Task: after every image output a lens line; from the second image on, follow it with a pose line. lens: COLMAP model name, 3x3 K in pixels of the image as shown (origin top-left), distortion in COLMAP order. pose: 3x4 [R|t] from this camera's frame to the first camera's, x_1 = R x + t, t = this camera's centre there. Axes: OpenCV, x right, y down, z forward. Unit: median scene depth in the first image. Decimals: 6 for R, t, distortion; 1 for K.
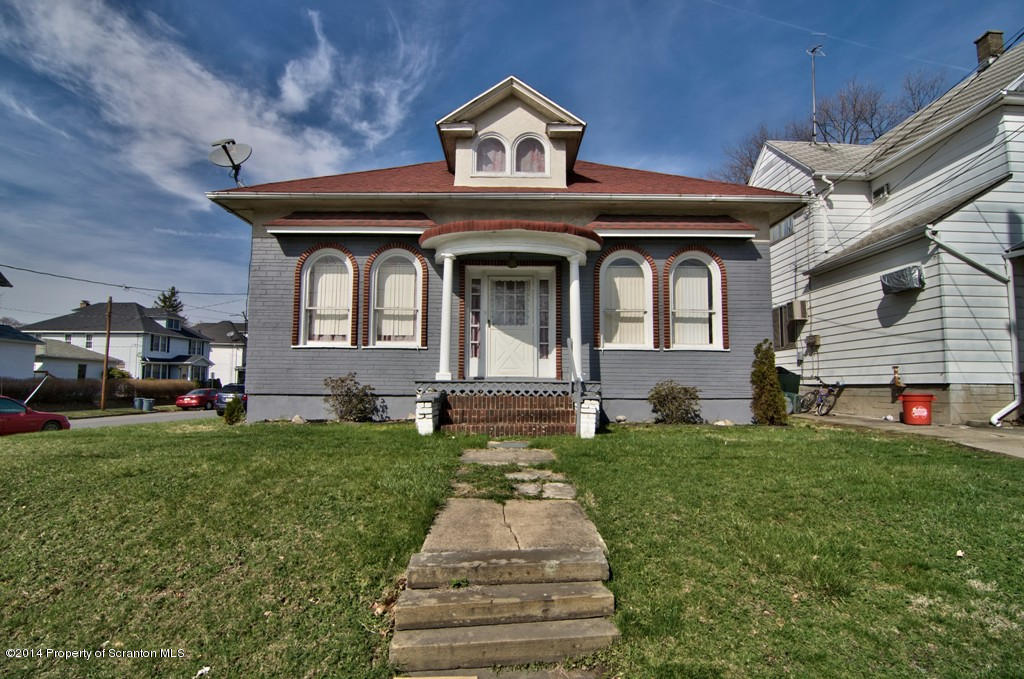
lens RADIAL K [[510.2, 0, 512.8], [0, 510.2, 346.5], [0, 0, 1]] dist [-0.000825, -0.000518]
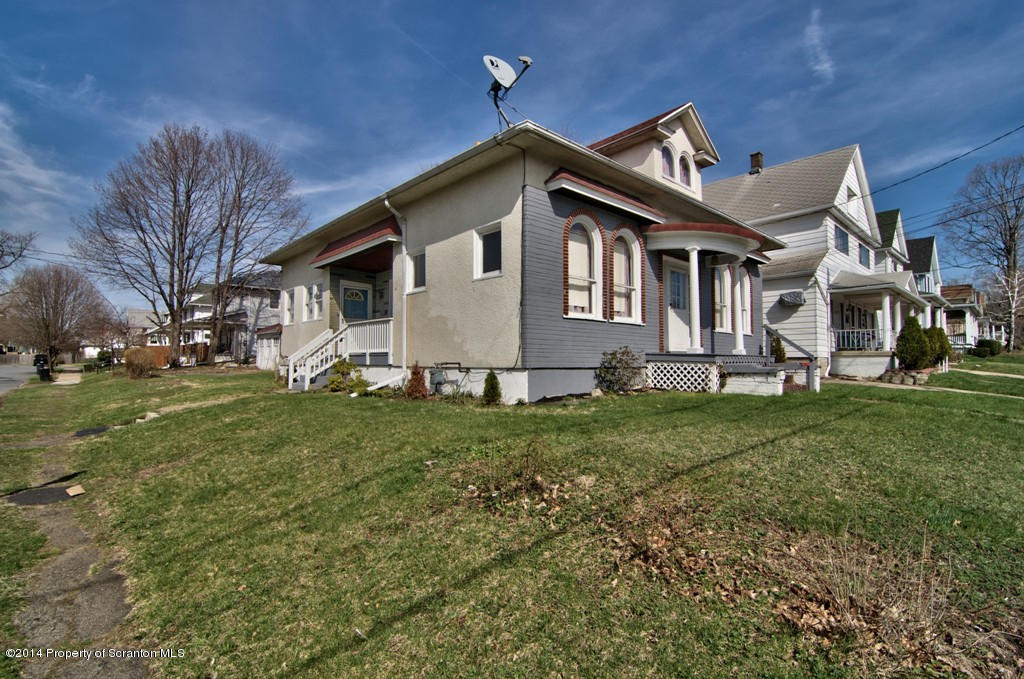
lens RADIAL K [[484.7, 0, 510.7], [0, 484.7, 346.4], [0, 0, 1]] dist [-0.028920, -0.000142]
pose [[0.747628, 0.015727, 0.663931, -1.073894], [-0.056163, 0.997635, 0.039612, 0.024554], [-0.661738, -0.066904, 0.746744, 0.404324]]
